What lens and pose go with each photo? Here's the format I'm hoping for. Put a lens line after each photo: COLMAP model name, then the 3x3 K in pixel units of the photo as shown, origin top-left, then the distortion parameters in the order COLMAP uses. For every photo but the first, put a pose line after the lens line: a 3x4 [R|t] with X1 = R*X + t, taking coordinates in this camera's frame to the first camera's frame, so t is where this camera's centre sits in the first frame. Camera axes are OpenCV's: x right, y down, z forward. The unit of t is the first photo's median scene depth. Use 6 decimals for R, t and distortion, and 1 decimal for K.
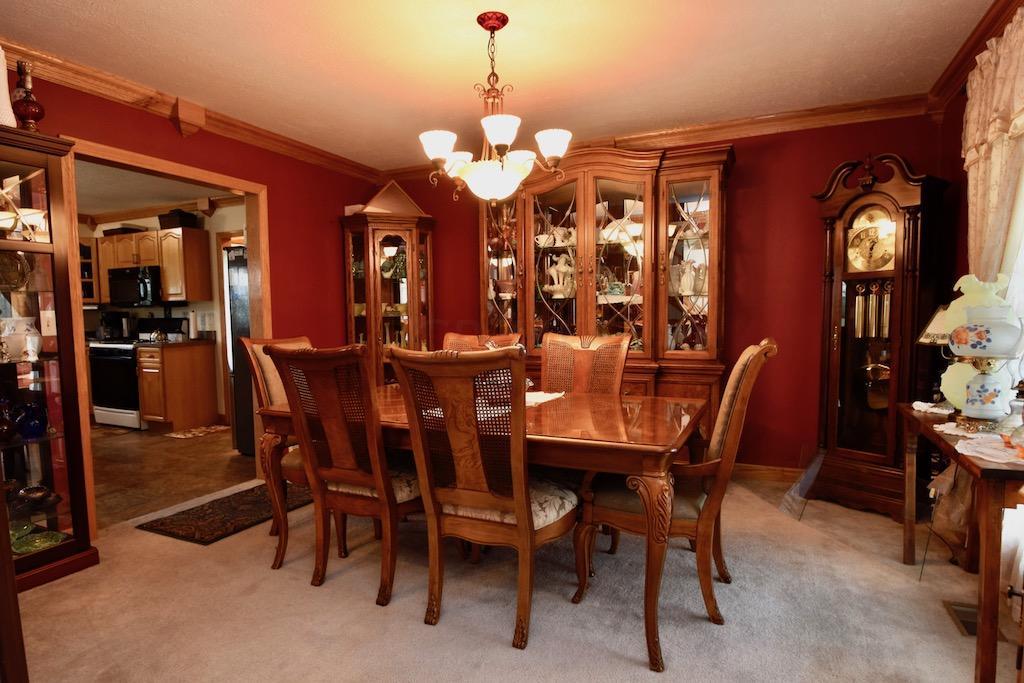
lens RADIAL K [[558.0, 0, 512.0], [0, 558.0, 341.5], [0, 0, 1]] dist [-0.001750, -0.000299]
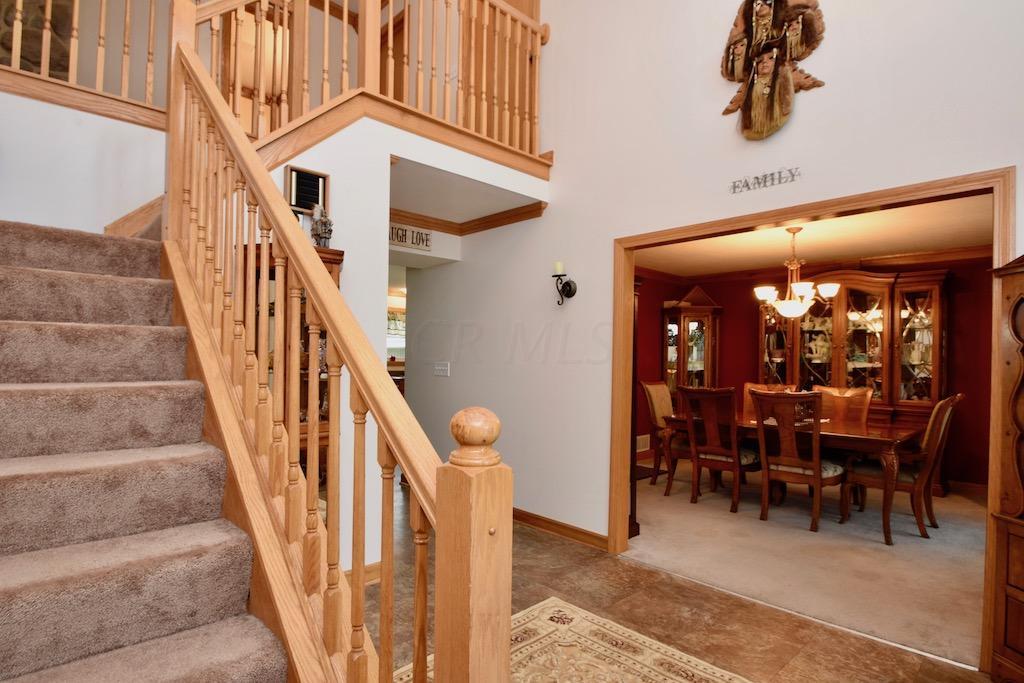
lens RADIAL K [[538.6, 0, 503.7], [0, 538.6, 350.5], [0, 0, 1]] dist [0.030468, -0.034019]
pose [[0.929934, 0.018388, -0.367265, -0.214526], [-0.041385, 0.997637, -0.054841, 0.008894], [0.365389, 0.066197, 0.928498, -0.888808]]
